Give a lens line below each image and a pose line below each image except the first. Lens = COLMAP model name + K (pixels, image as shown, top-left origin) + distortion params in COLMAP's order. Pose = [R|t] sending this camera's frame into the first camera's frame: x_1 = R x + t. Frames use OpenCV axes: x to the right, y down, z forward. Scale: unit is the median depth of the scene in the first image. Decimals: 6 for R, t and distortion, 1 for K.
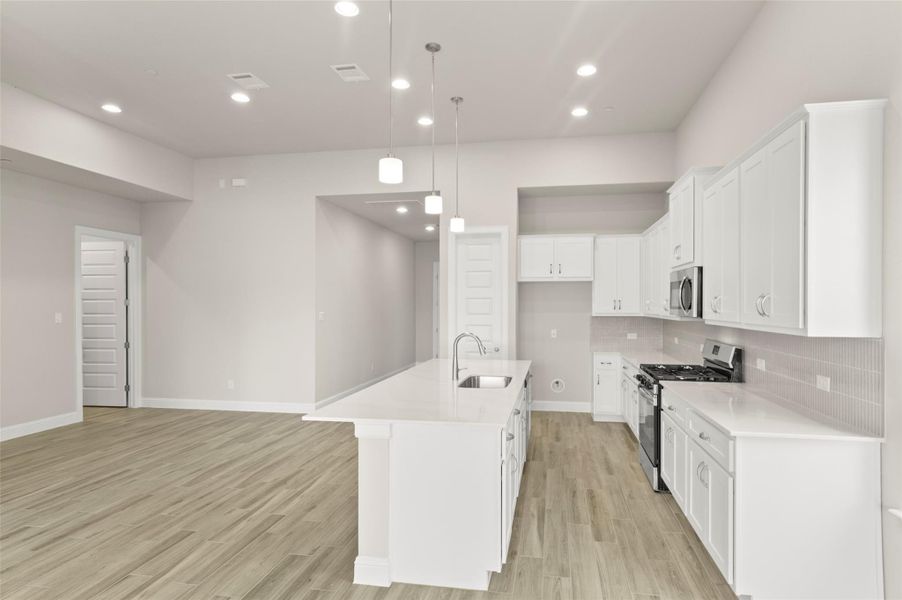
lens RADIAL K [[487.1, 0, 475.0], [0, 487.1, 323.5], [0, 0, 1]] dist [0.035232, -0.051872]
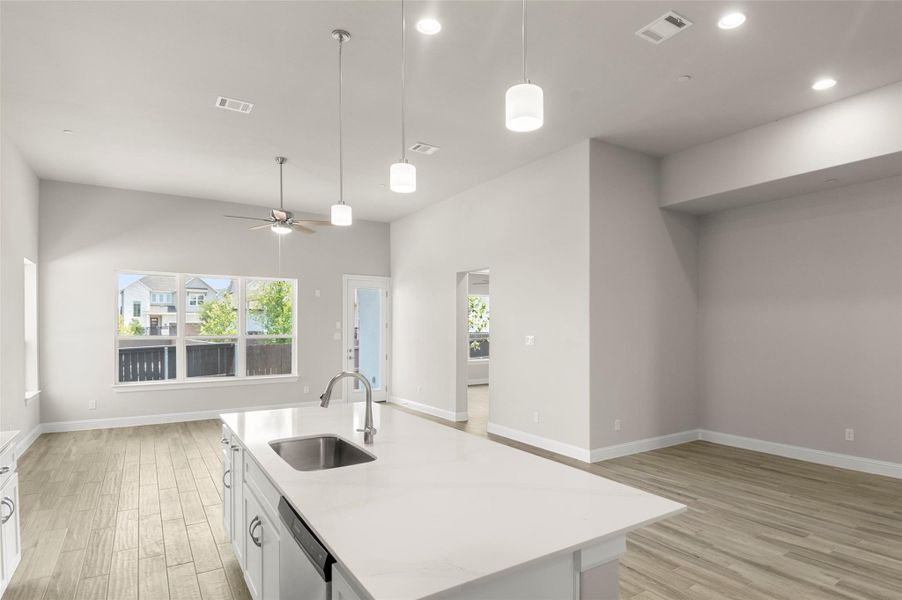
lens RADIAL K [[492.0, 0, 488.3], [0, 492.0, 327.6], [0, 0, 1]] dist [0.001552, -0.026291]
pose [[-0.714917, 0.001196, -0.699209, 0.251174], [-0.026872, 0.999213, 0.029184, -0.055225], [0.698693, 0.039653, -0.714322, 1.291178]]
